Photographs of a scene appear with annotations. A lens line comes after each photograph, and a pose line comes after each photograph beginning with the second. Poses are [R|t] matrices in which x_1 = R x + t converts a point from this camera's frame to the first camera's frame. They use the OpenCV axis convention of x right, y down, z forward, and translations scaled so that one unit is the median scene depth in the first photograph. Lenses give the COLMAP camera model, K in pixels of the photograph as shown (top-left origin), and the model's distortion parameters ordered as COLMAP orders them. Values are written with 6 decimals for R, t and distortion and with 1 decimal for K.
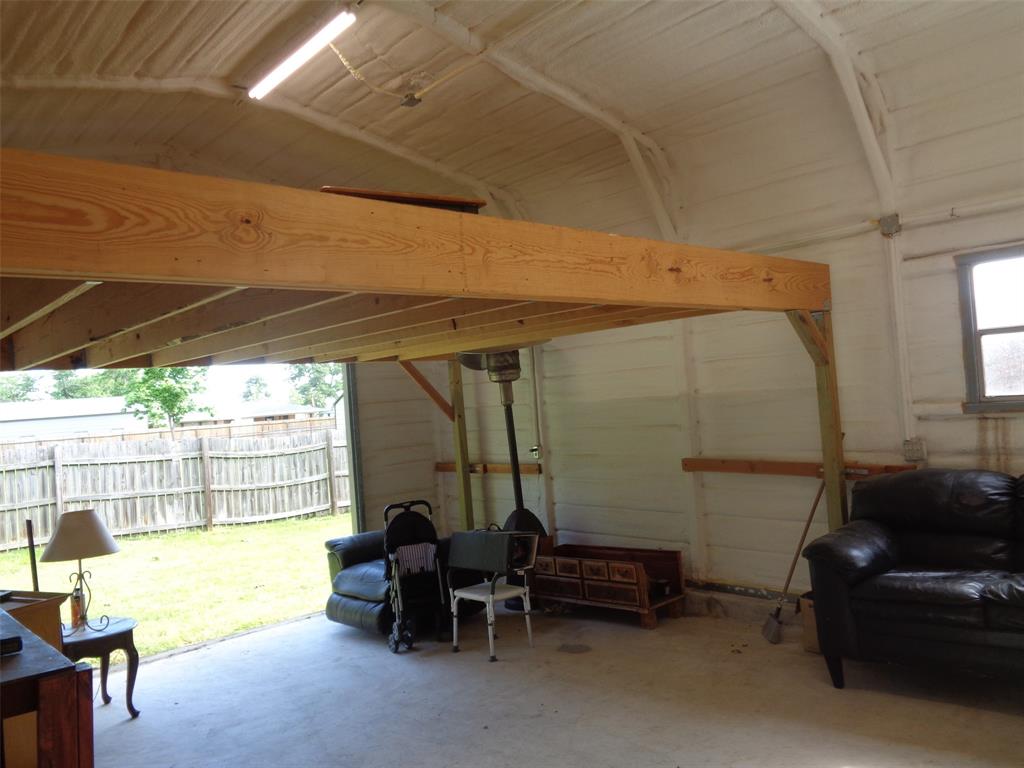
lens RADIAL K [[759.8, 0, 508.5], [0, 759.8, 383.6], [0, 0, 1]] dist [-0.011182, 0.001271]
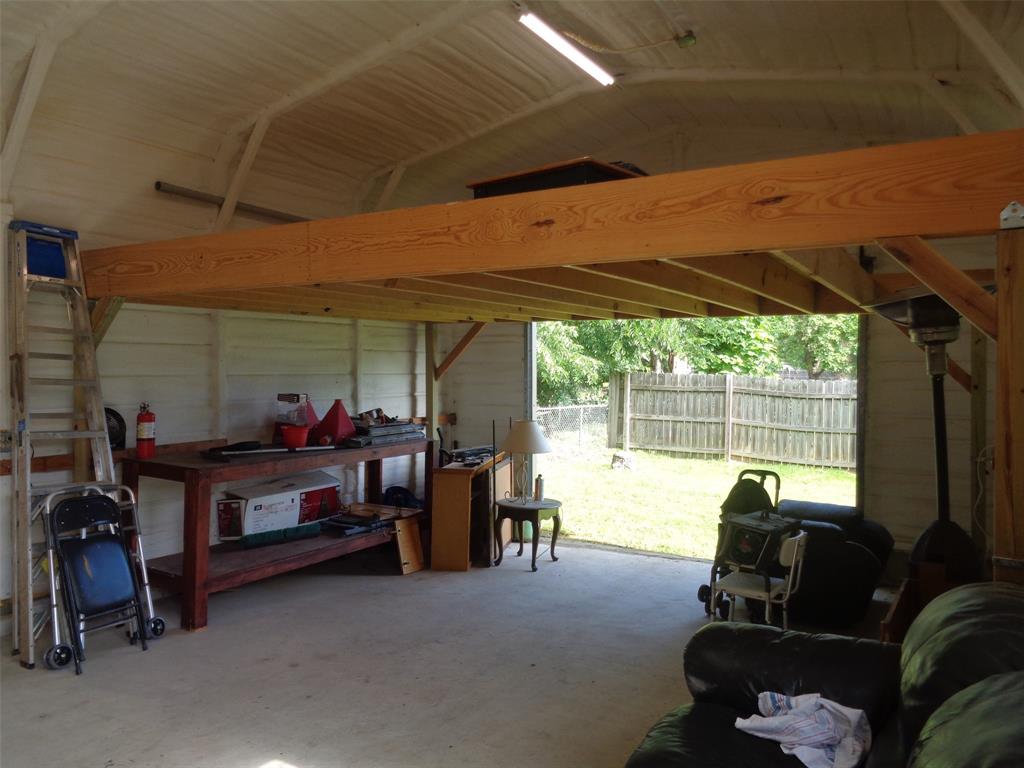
lens RADIAL K [[759.8, 0, 510.6], [0, 759.8, 386.1], [0, 0, 1]] dist [-0.011182, 0.001271]
pose [[0.287668, 0.098127, -0.952690, 0.999530], [-0.007804, 0.994944, 0.100123, -0.052858], [0.957699, -0.021367, 0.286979, 0.700651]]
